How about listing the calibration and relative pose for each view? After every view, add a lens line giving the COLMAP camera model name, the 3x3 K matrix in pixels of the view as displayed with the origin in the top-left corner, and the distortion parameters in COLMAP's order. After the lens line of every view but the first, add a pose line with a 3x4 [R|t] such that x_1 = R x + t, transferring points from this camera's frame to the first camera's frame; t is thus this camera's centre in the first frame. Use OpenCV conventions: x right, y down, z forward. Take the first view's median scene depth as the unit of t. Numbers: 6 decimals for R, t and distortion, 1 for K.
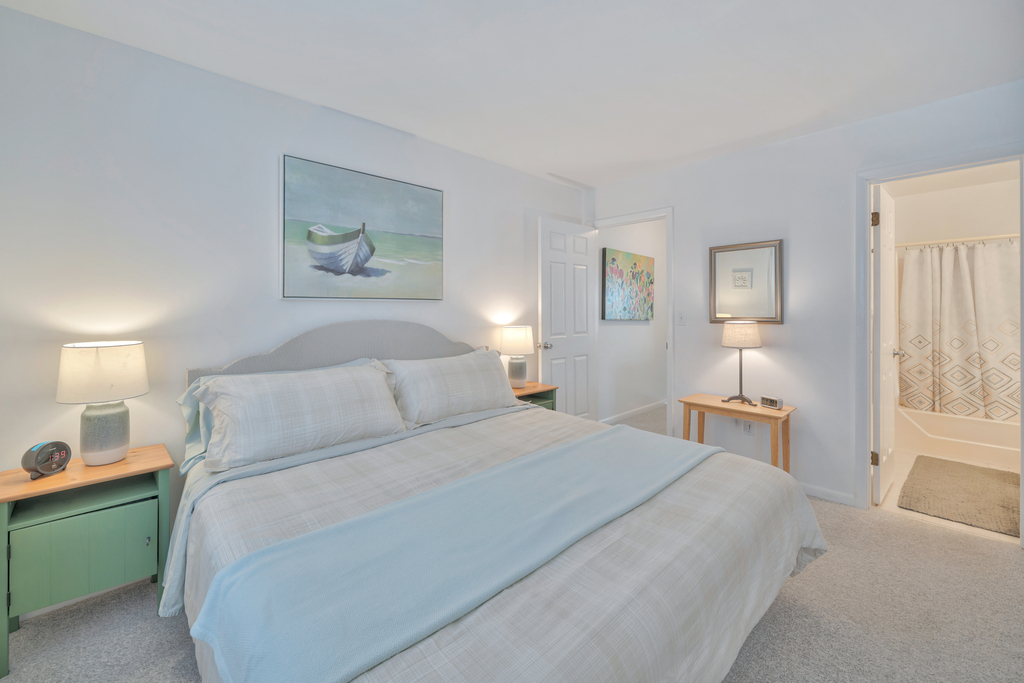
lens RADIAL K [[396.3, 0, 527.5], [0, 396.3, 313.7], [0, 0, 1]] dist [-0.003501, 0.000077]
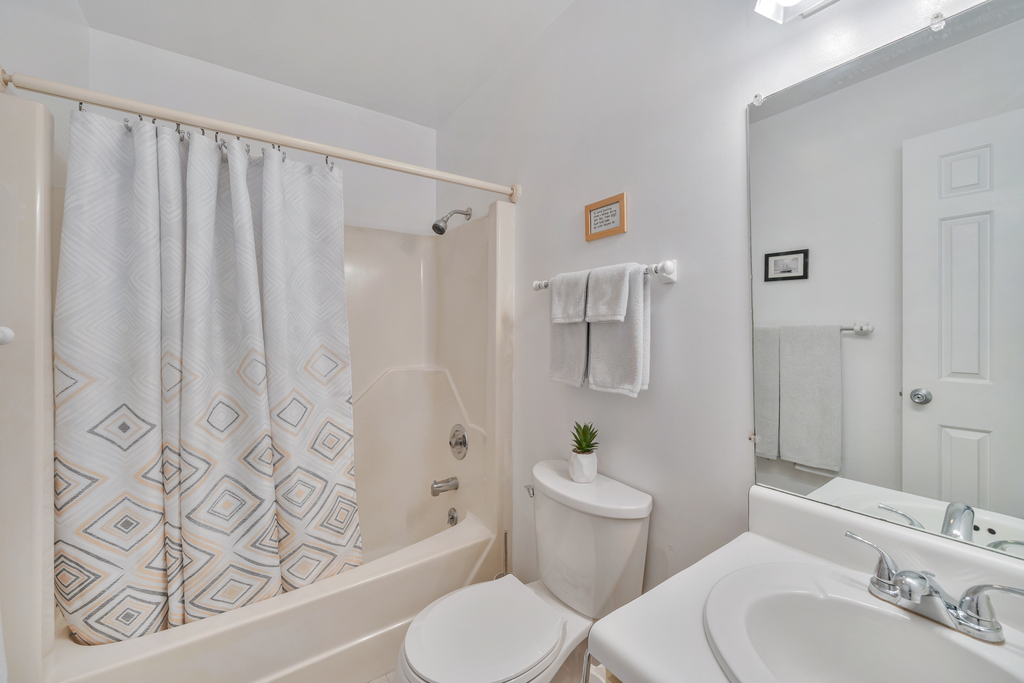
lens RADIAL K [[396.3, 0, 498.7], [0, 396.3, 323.9], [0, 0, 1]] dist [-0.003501, 0.000077]
pose [[0.127978, 0.013775, 0.991681, 0.757580], [0.006664, 0.999869, -0.014748, -0.002210], [-0.991755, 0.008496, 0.127869, 0.700807]]
